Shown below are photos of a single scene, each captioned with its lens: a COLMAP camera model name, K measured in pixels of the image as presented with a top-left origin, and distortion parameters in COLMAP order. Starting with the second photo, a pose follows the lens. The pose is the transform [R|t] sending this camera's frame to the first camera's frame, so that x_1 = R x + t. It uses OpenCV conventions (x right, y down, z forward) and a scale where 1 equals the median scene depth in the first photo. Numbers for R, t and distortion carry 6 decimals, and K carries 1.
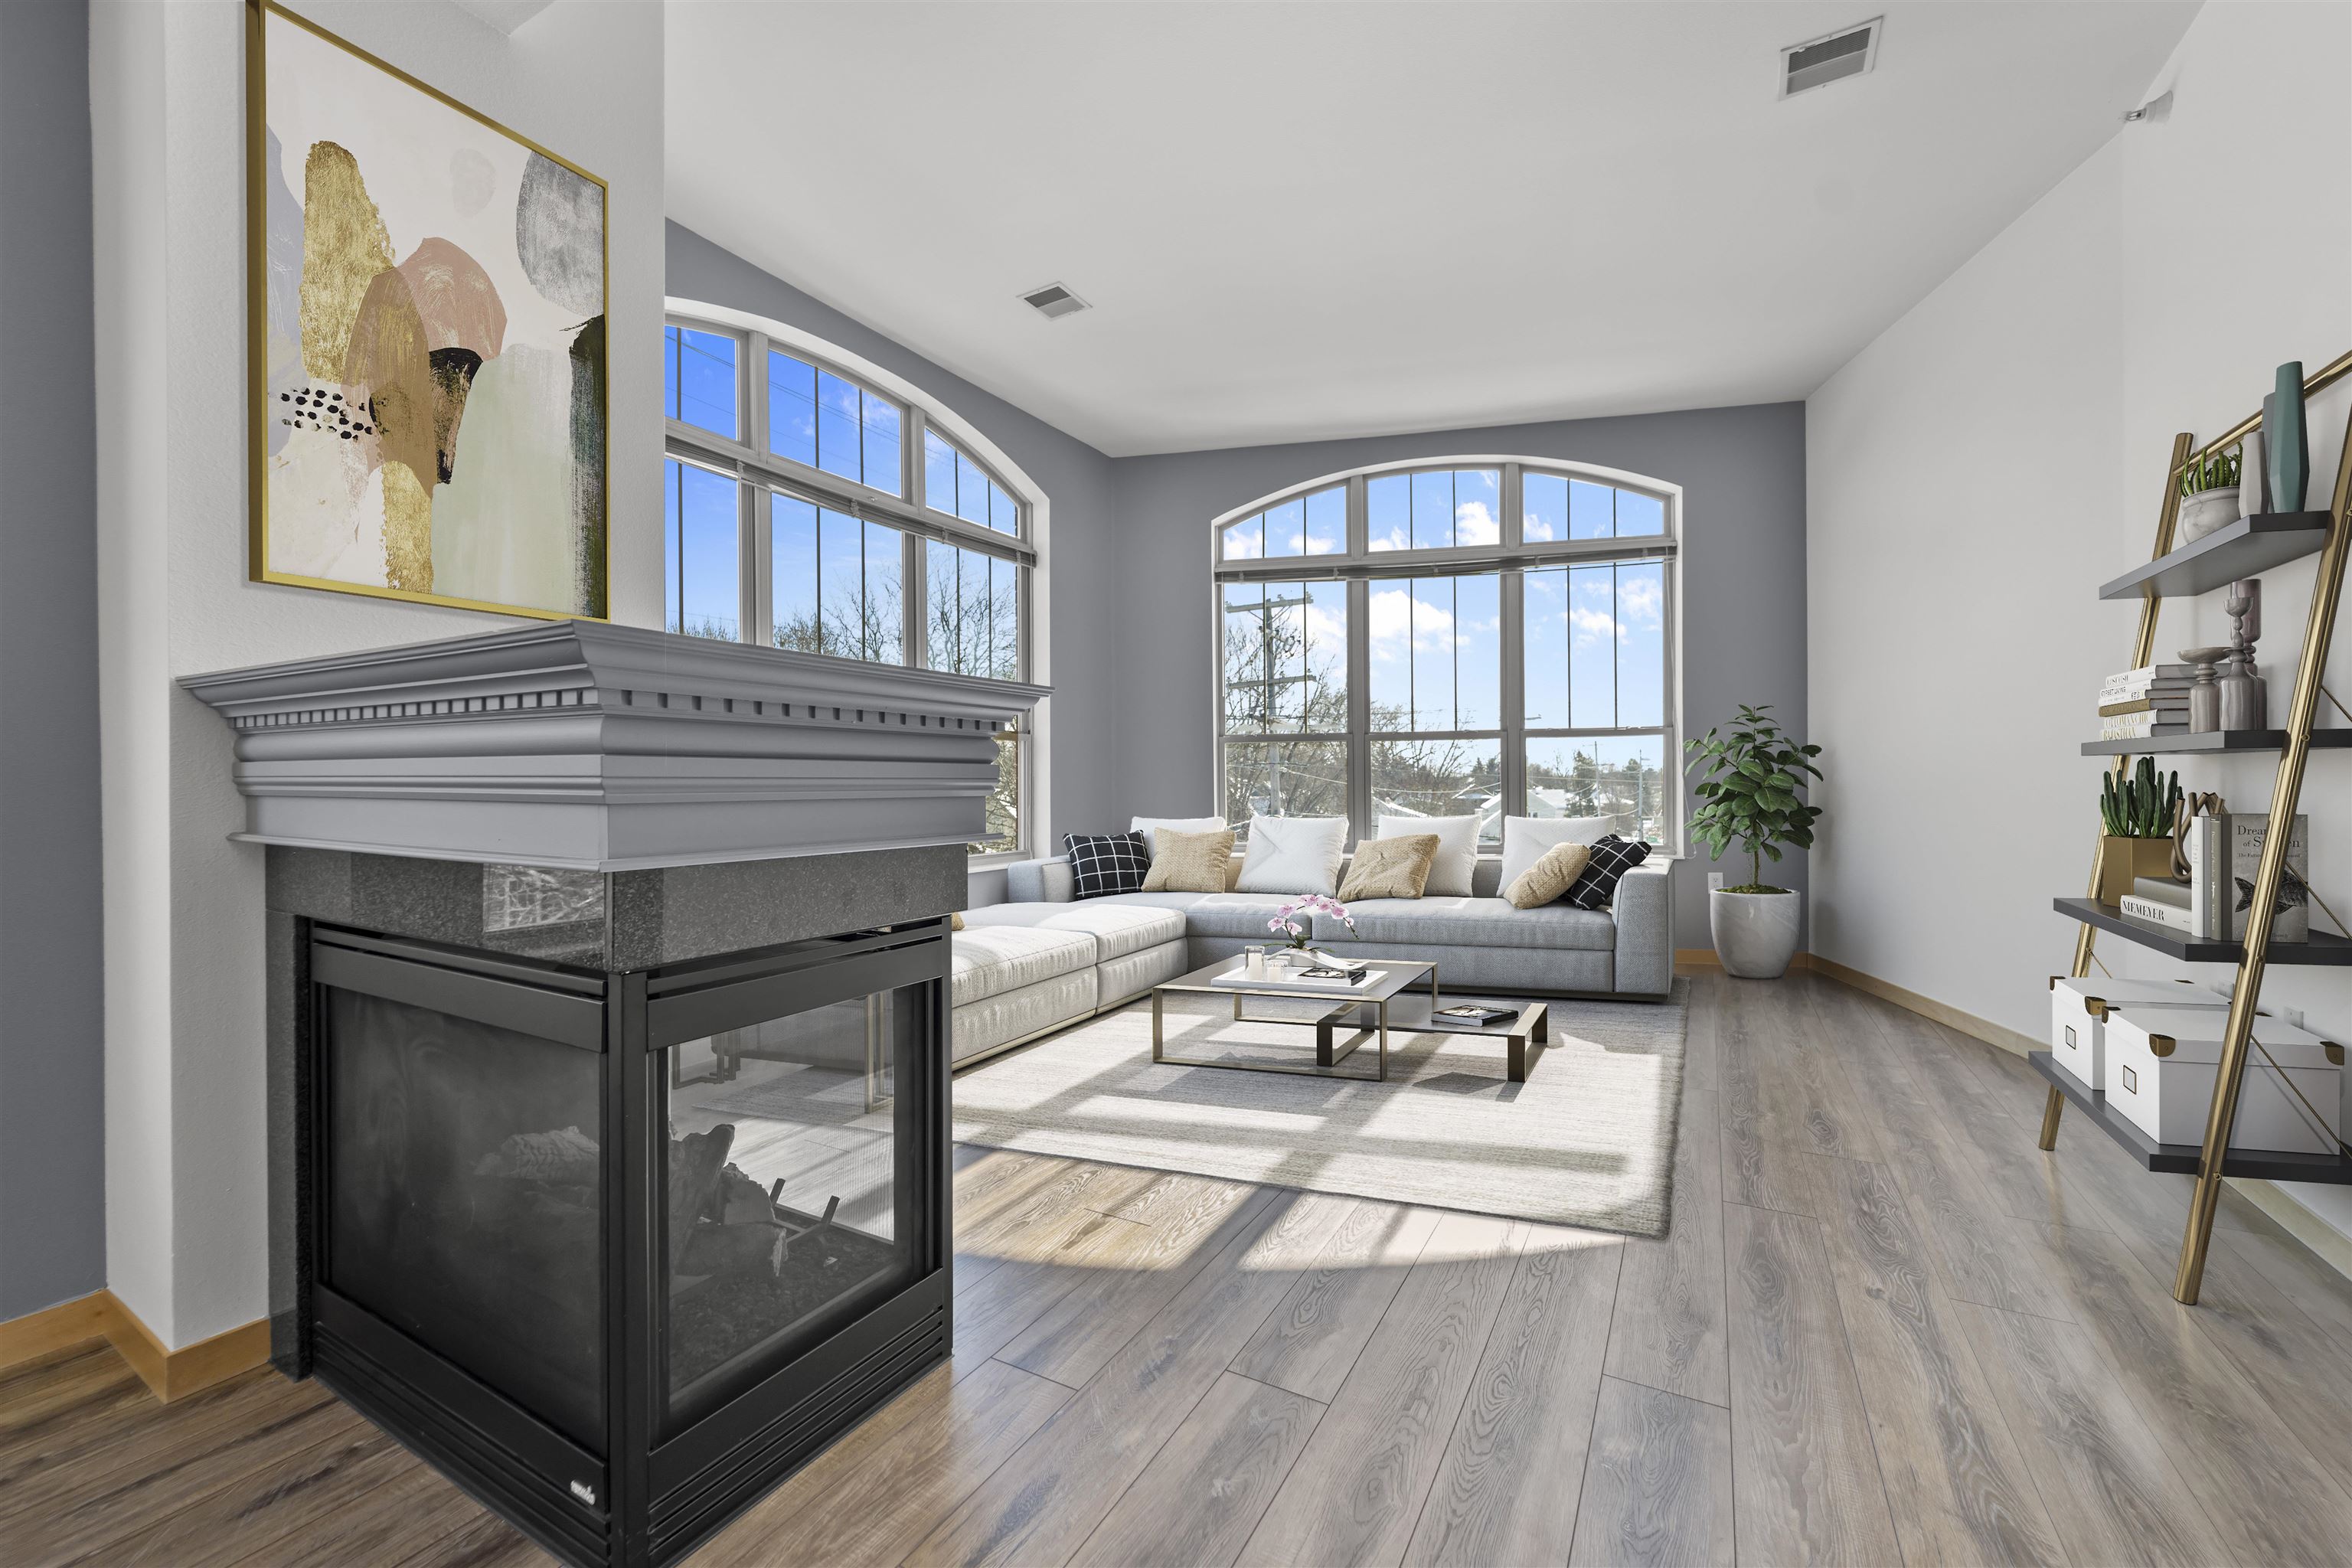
lens RADIAL K [[932.6, 0, 1176.0], [0, 932.6, 784.0], [0, 0, 1]] dist [0.001703, 0.000179]
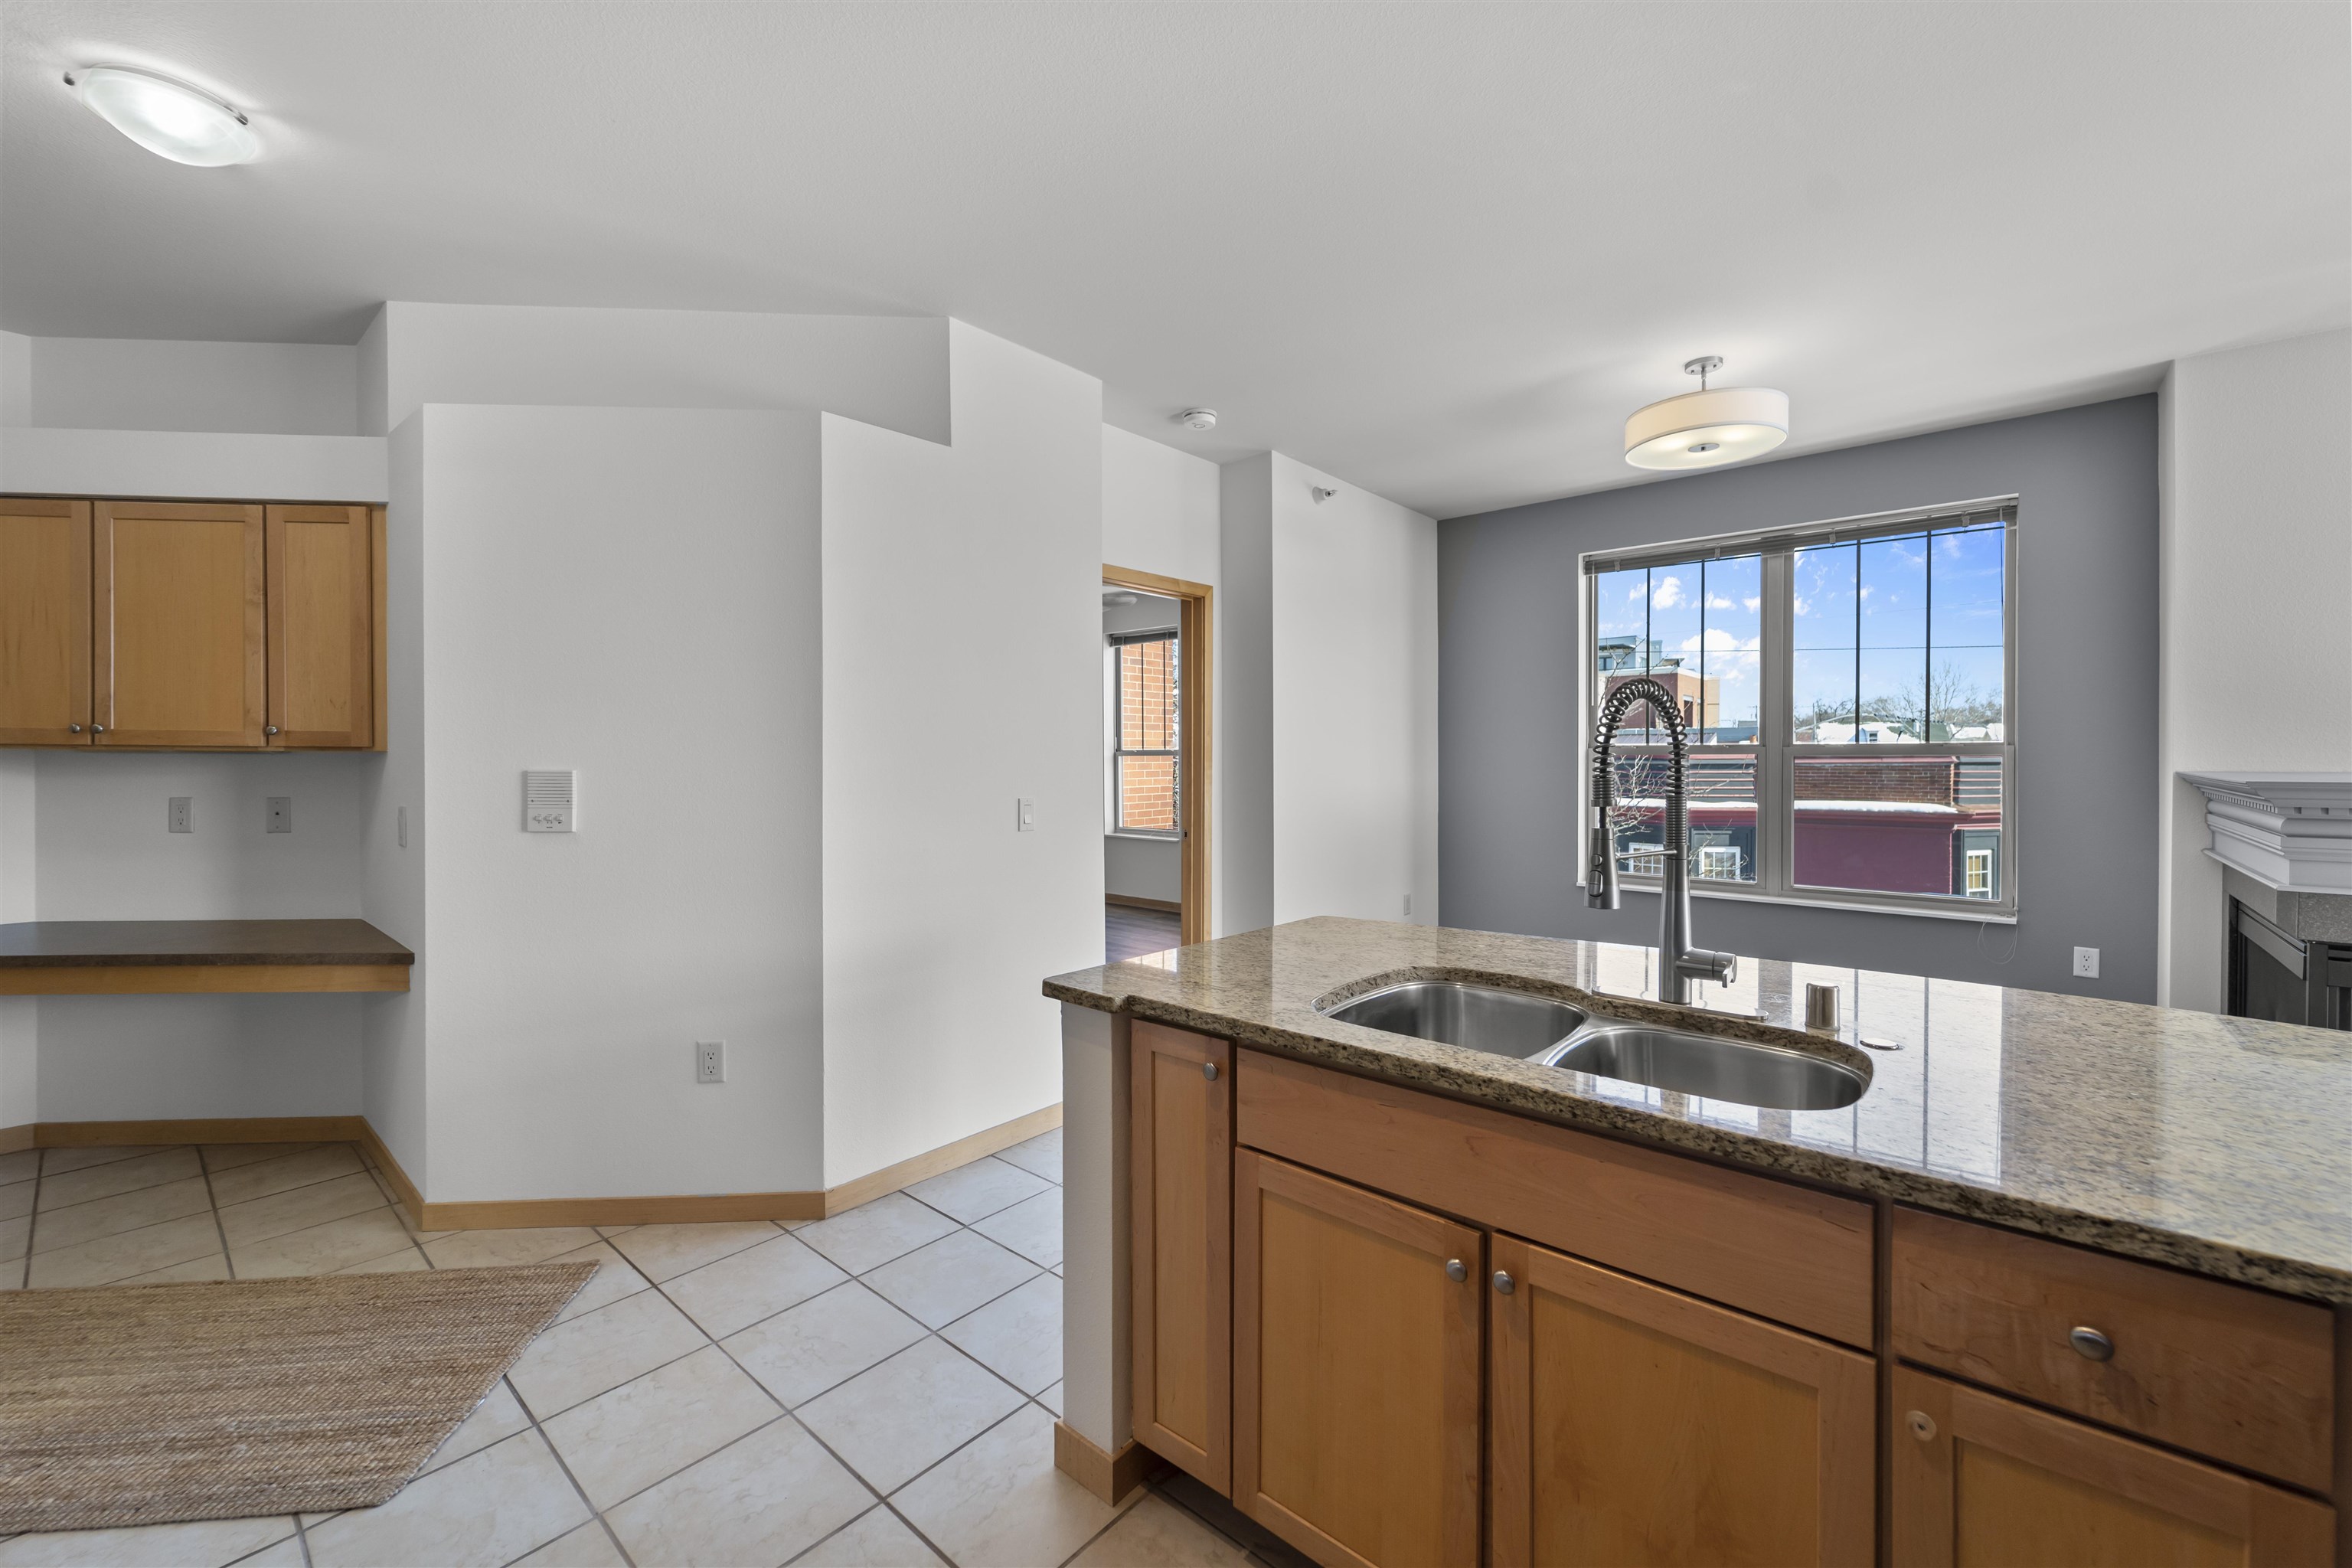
lens RADIAL K [[940.4, 0, 1175.5], [0, 940.4, 763.5], [0, 0, 1]] dist [-0.001357, -0.000300]
pose [[-0.203193, 0.012116, -0.979064, 0.452263], [-0.000246, 0.999923, 0.012426, -0.050427], [0.979139, 0.002766, -0.203175, -0.240079]]
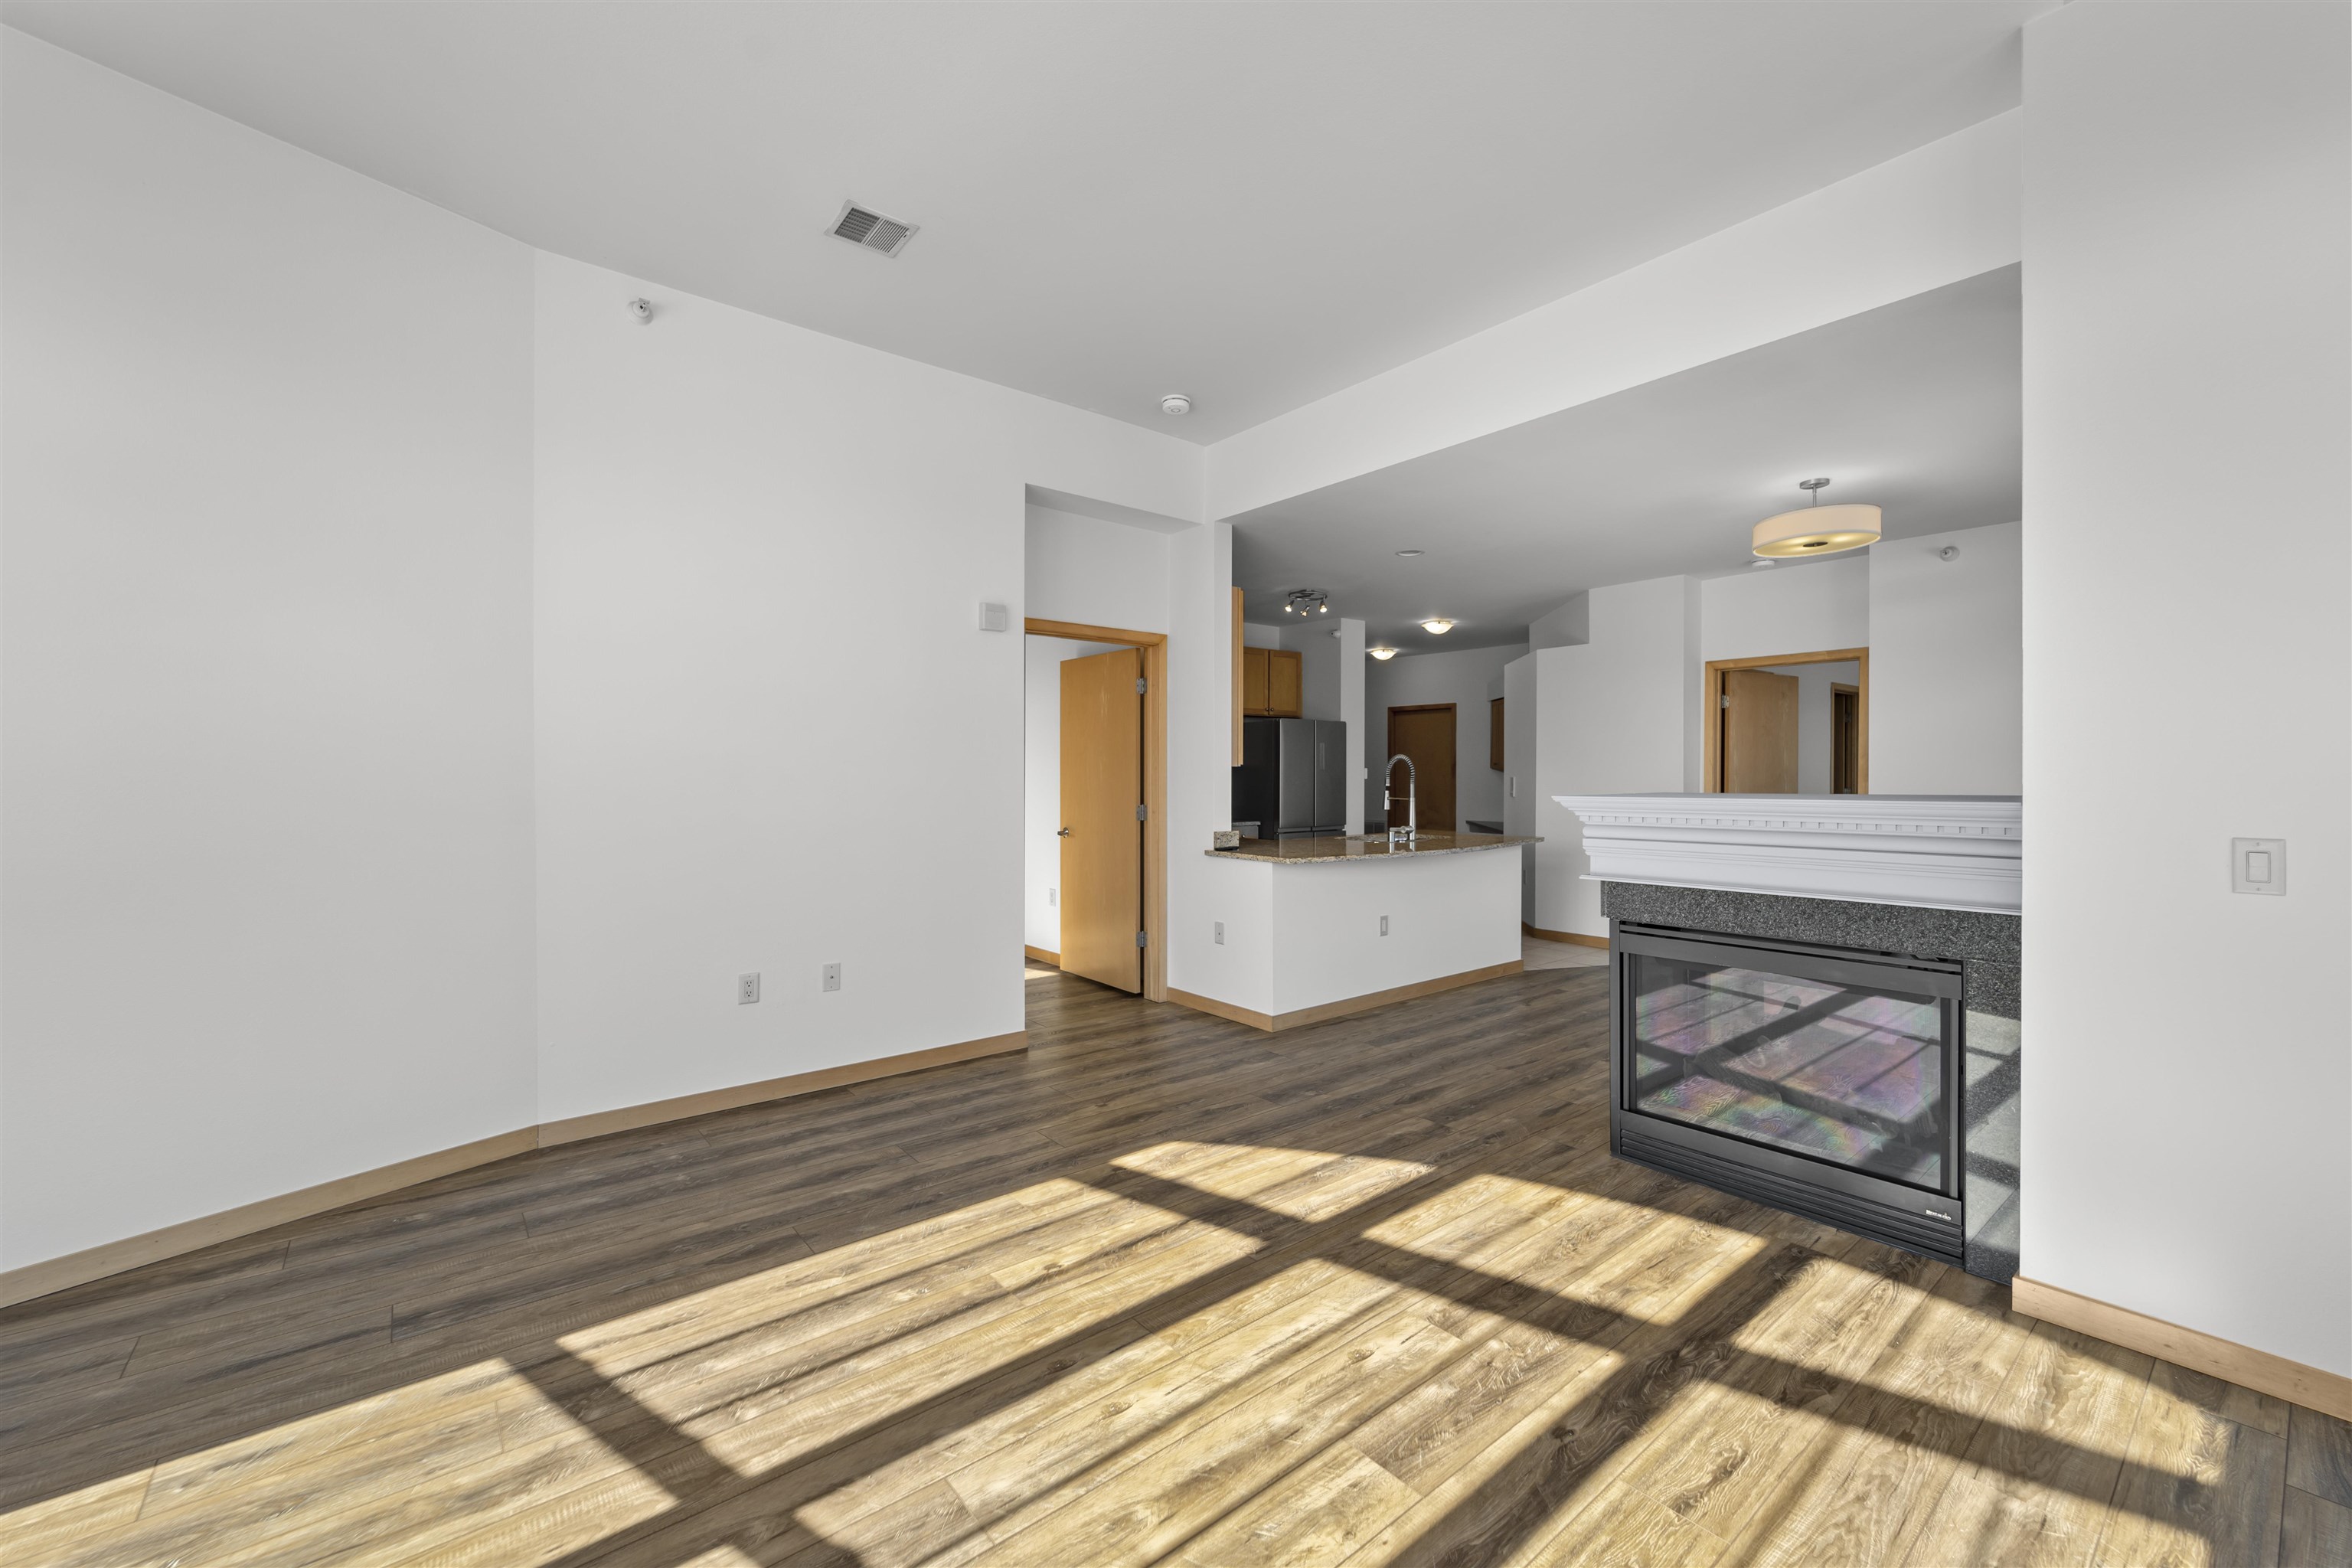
lens RADIAL K [[932.6, 0, 1176.0], [0, 932.6, 784.0], [0, 0, 1]] dist [0.001703, 0.000179]
pose [[-0.929599, 0.000272, 0.368573, -0.040032], [0.006374, 0.999862, 0.015338, -0.055535], [-0.368518, 0.016607, -0.929472, 1.032417]]
